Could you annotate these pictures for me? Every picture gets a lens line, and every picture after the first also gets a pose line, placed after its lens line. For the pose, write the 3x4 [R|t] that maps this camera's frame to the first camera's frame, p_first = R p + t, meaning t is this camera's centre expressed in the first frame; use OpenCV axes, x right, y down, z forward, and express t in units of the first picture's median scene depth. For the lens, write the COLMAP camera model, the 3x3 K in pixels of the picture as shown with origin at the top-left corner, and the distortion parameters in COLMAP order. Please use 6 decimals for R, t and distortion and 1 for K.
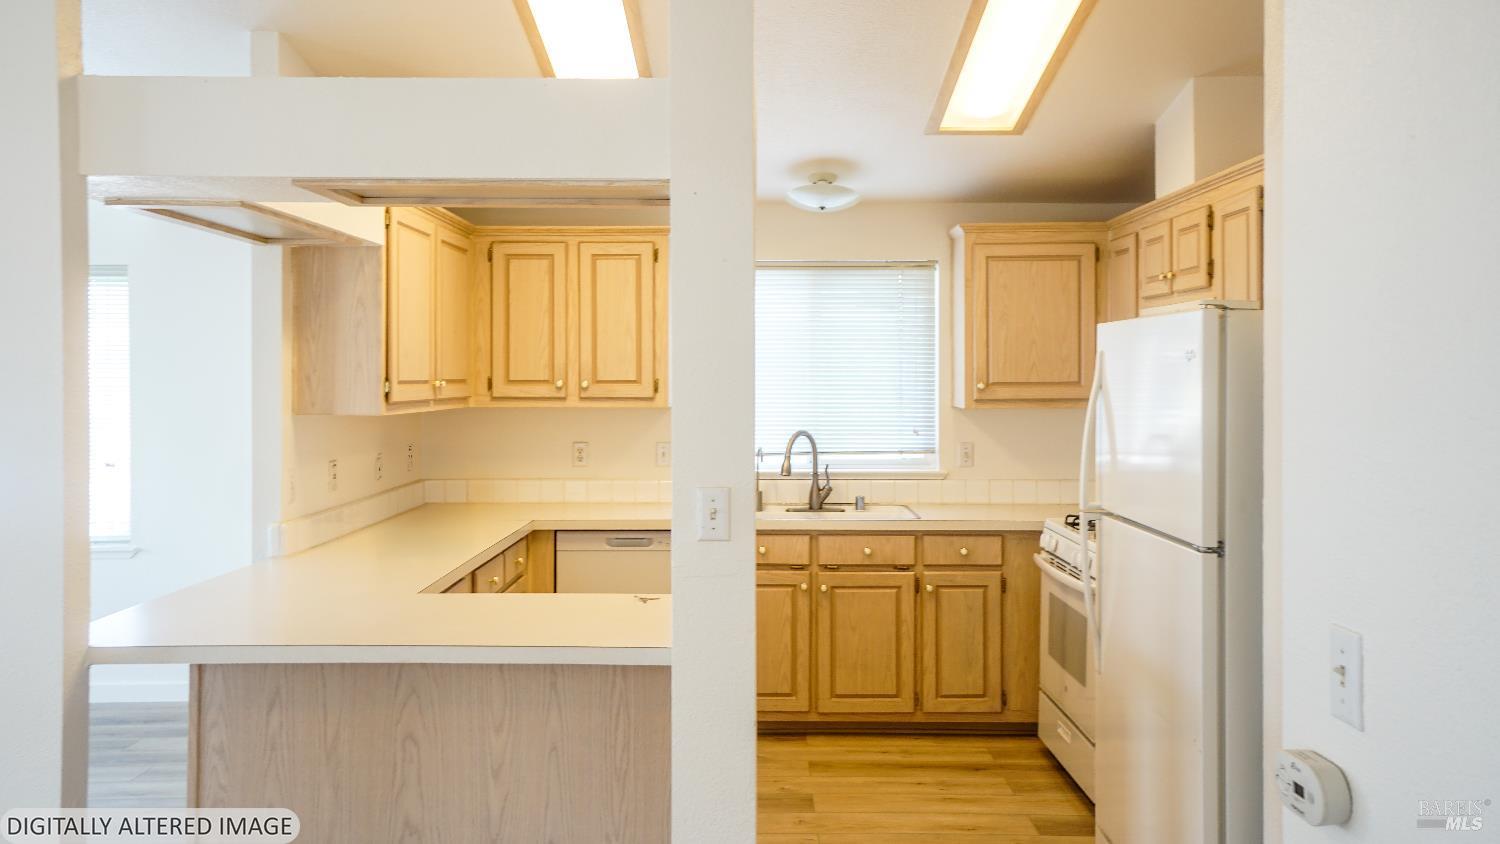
lens RADIAL K [[1175.5, 0, 749.8], [0, 1175.5, 376.6], [0, 0, 1]] dist [0.036316, 0.002962]
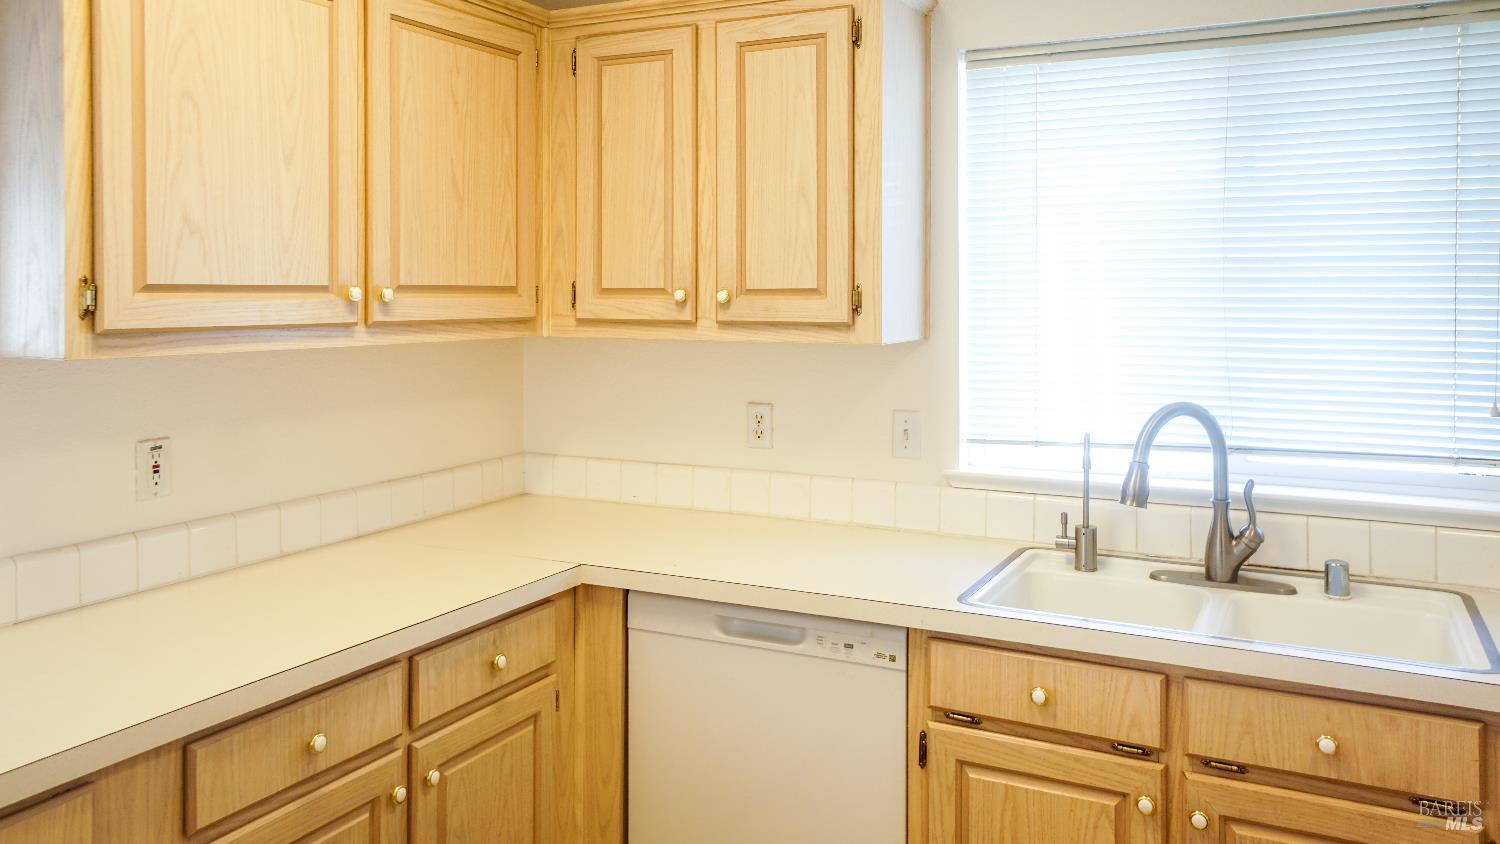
lens RADIAL K [[1162.7, 0, 749.2], [0, 1162.7, 304.8], [0, 0, 1]] dist [0.056374, 0.003296]
pose [[0.900000, 0.005418, -0.435857, 0.092274], [-0.001557, 0.999956, 0.009216, 0.005422], [0.435888, -0.007616, 0.899969, 0.544383]]
